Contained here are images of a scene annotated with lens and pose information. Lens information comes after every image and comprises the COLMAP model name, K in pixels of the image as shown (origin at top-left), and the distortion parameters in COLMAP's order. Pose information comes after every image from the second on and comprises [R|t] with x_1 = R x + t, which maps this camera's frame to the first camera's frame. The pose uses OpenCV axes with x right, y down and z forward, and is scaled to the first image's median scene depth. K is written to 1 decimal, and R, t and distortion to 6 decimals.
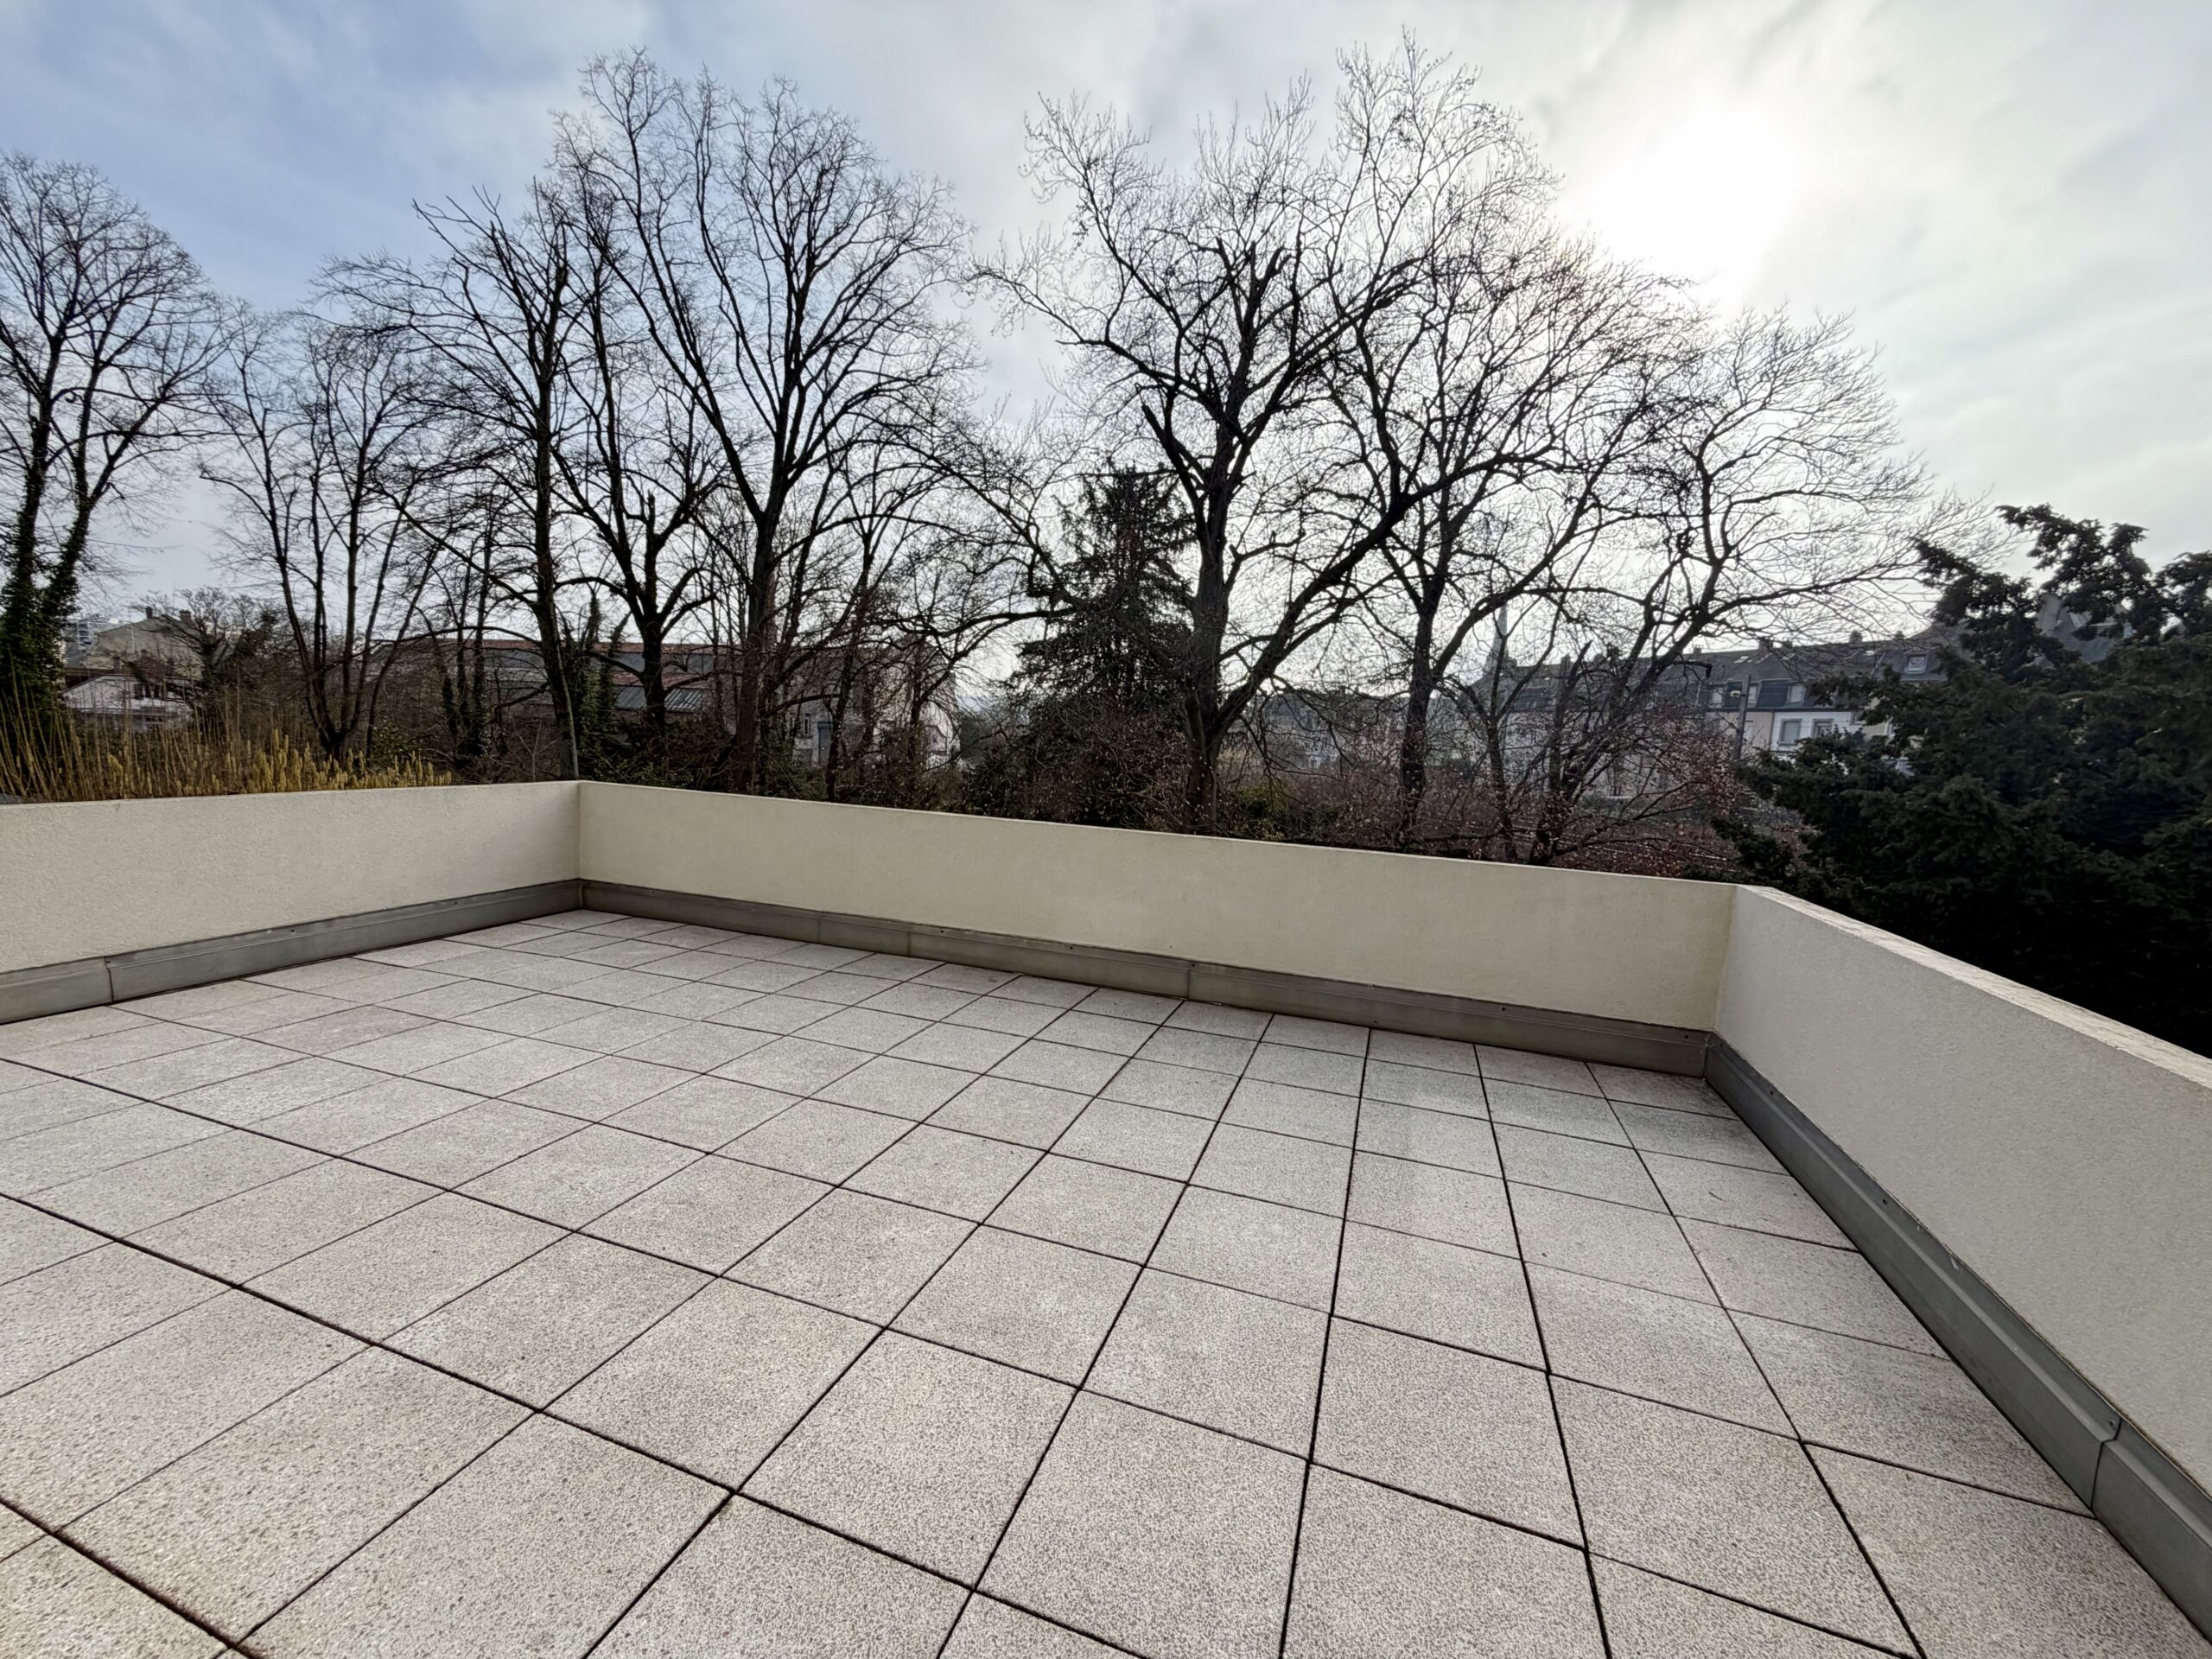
lens RADIAL K [[880.6, 0, 1109.2], [0, 880.6, 835.7], [0, 0, 1]] dist [-0.001715, 0.000110]
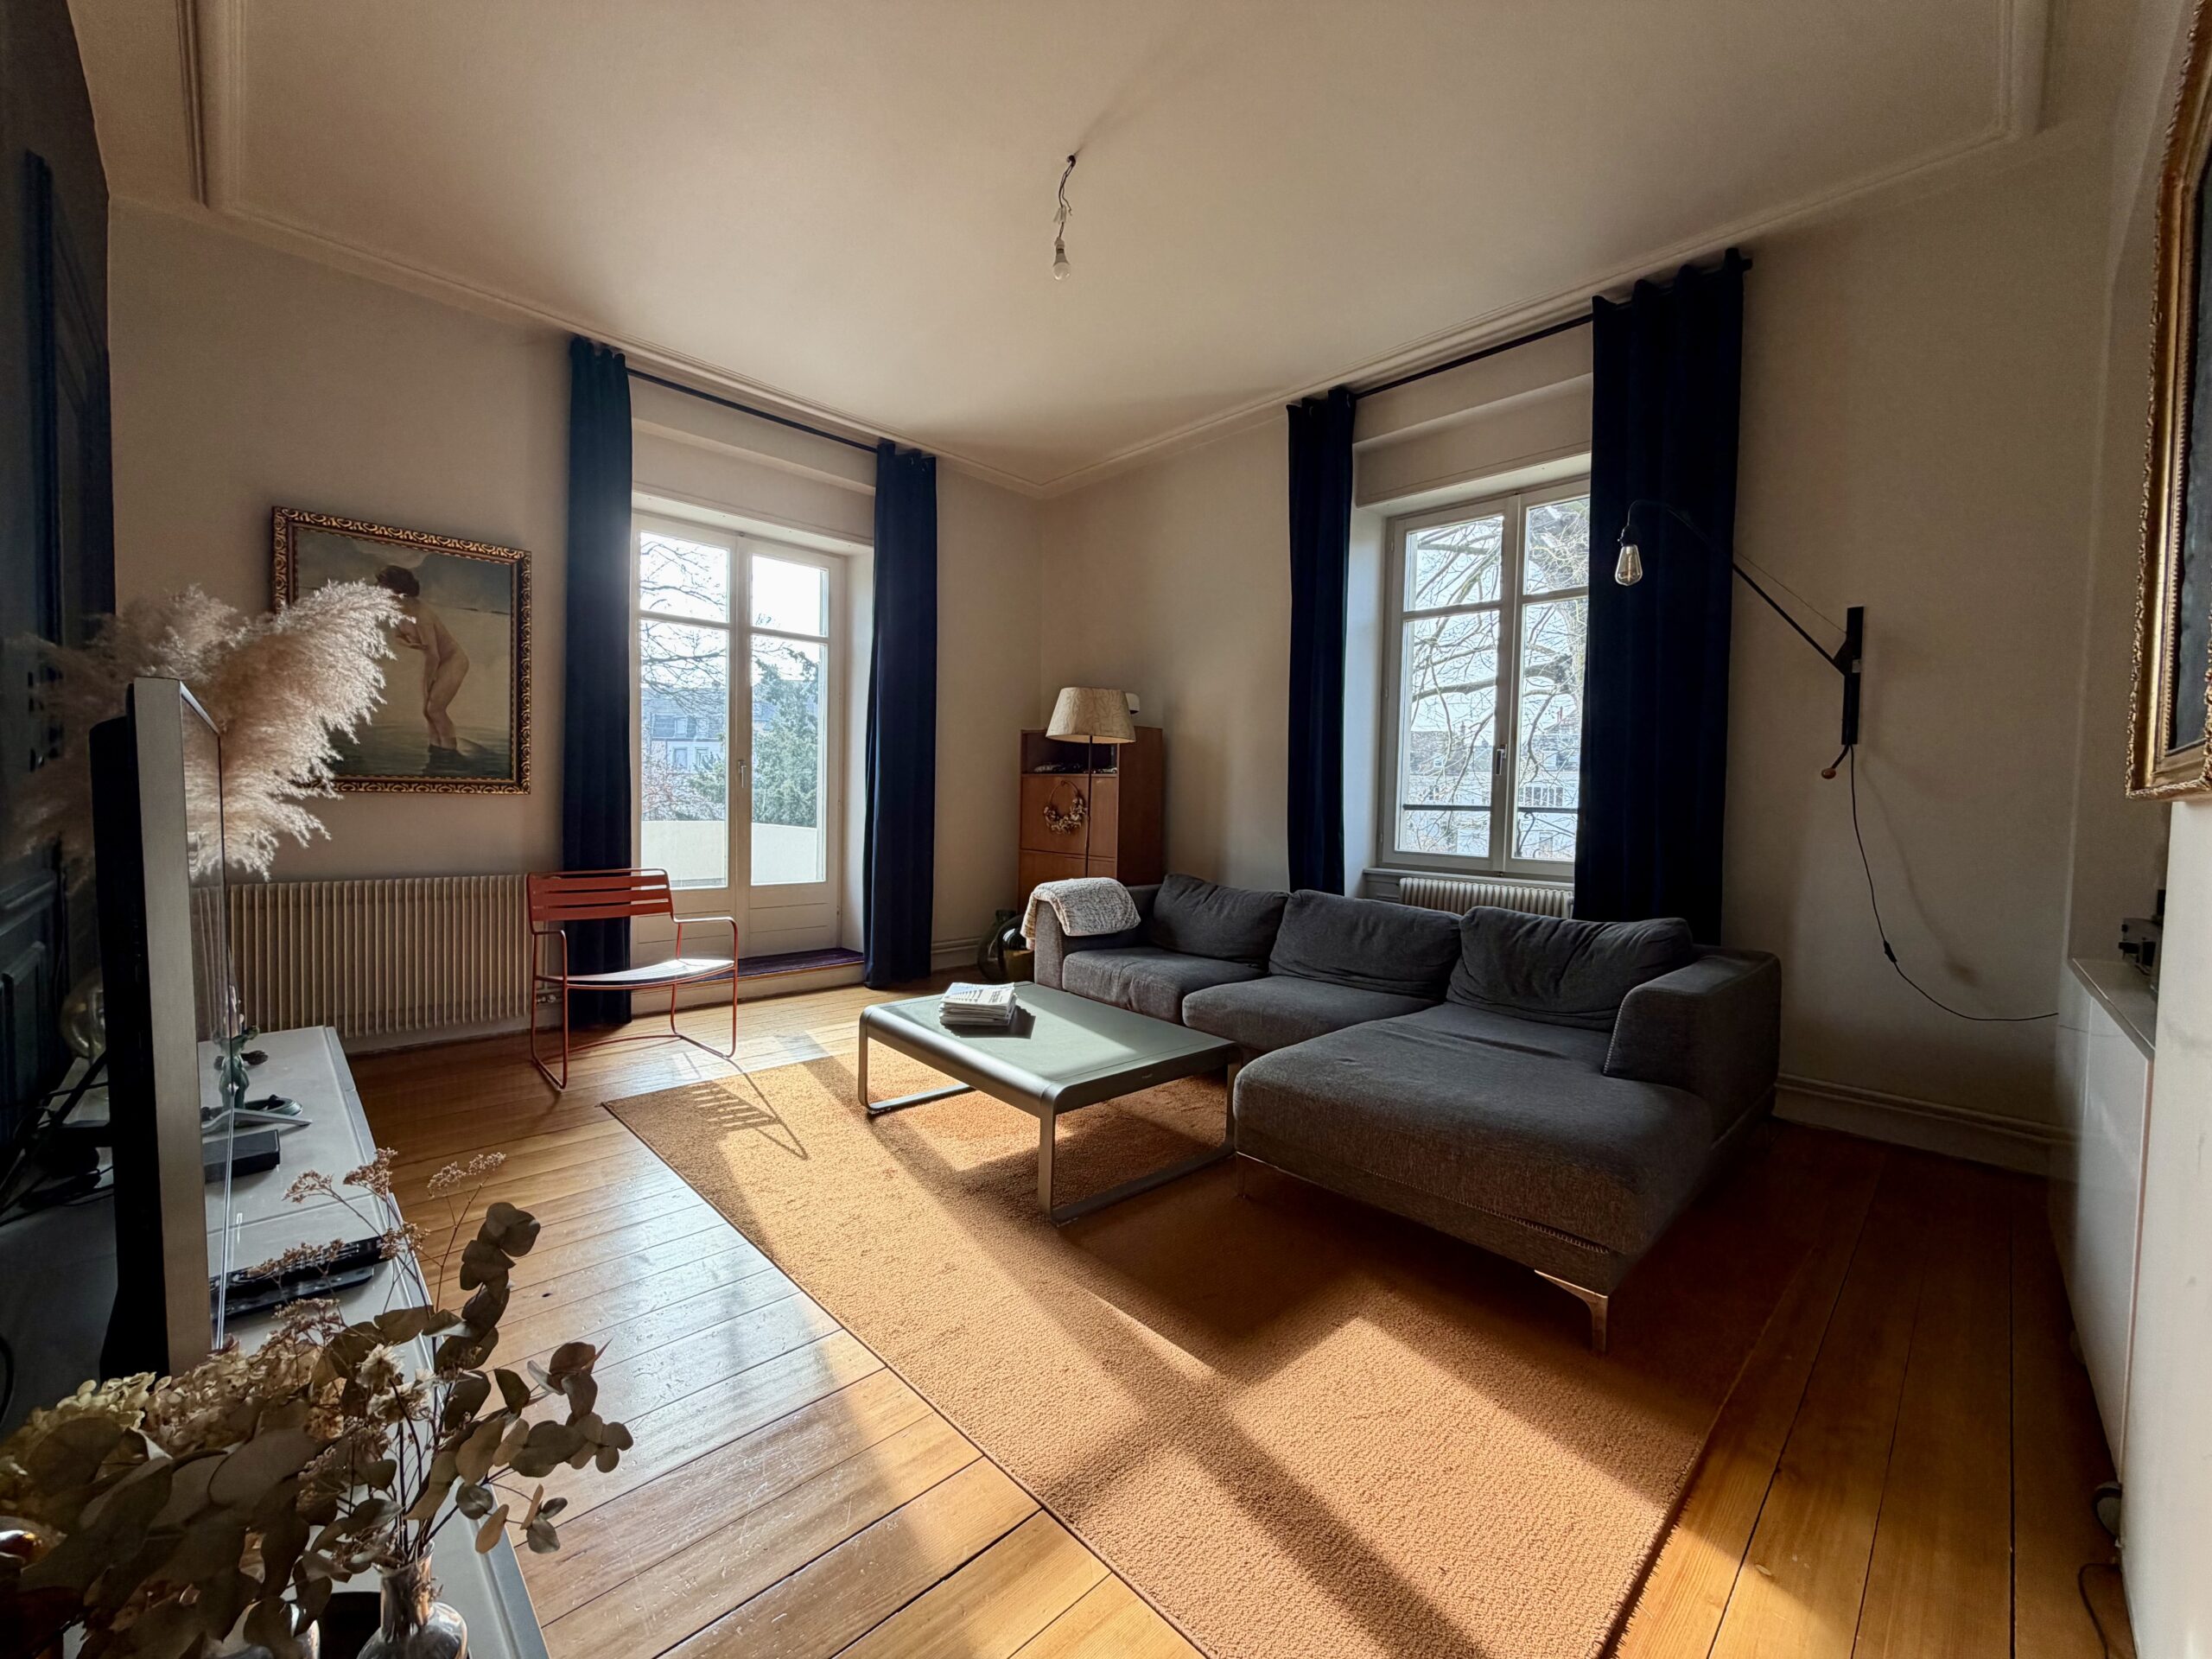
lens RADIAL K [[880.6, 0, 1109.1], [0, 880.6, 826.0], [0, 0, 1]] dist [-0.001715, 0.000110]
pose [[0.440741, -0.071521, 0.894780, -0.193044], [0.106282, 0.993967, 0.027098, 0.021148], [-0.891320, 0.083156, 0.445684, -0.204252]]
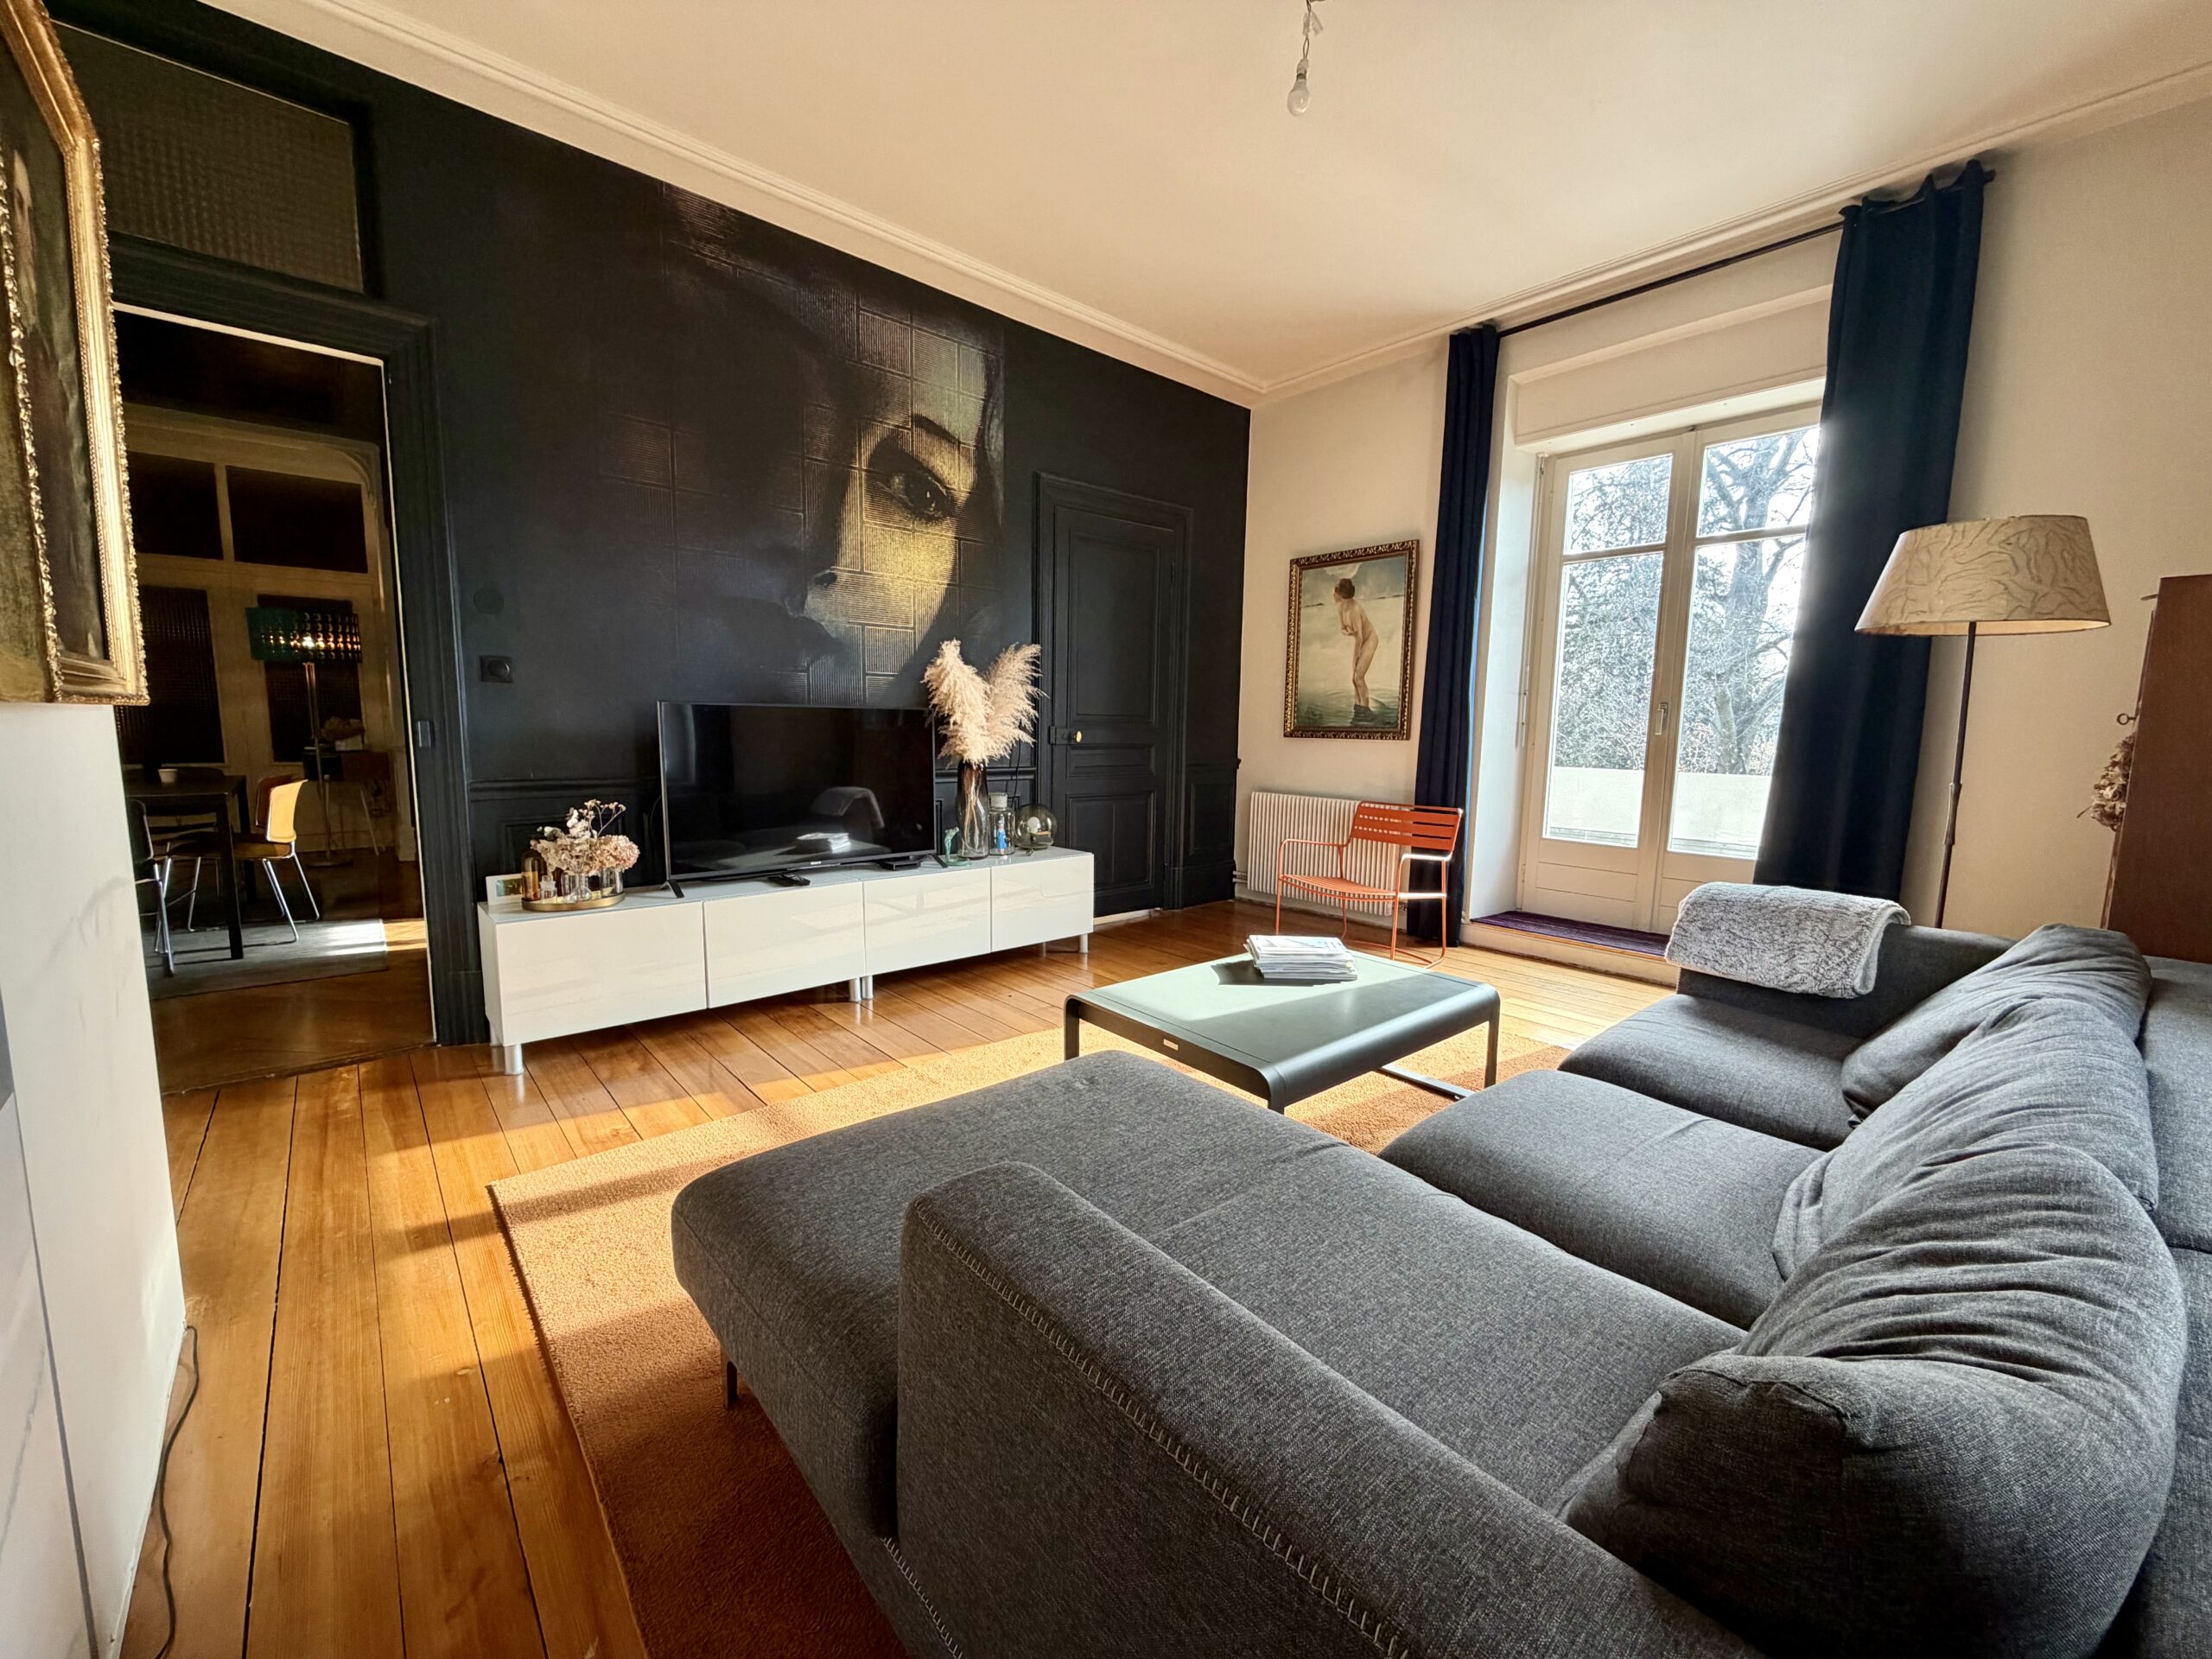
lens RADIAL K [[880.6, 0, 1096.8], [0, 880.6, 833.4], [0, 0, 1]] dist [-0.001715, 0.000110]
pose [[0.867776, 0.021722, -0.496480, -0.026071], [-0.026869, 0.999634, -0.003226, 0.034646], [0.496228, 0.016140, 0.868042, -0.255909]]
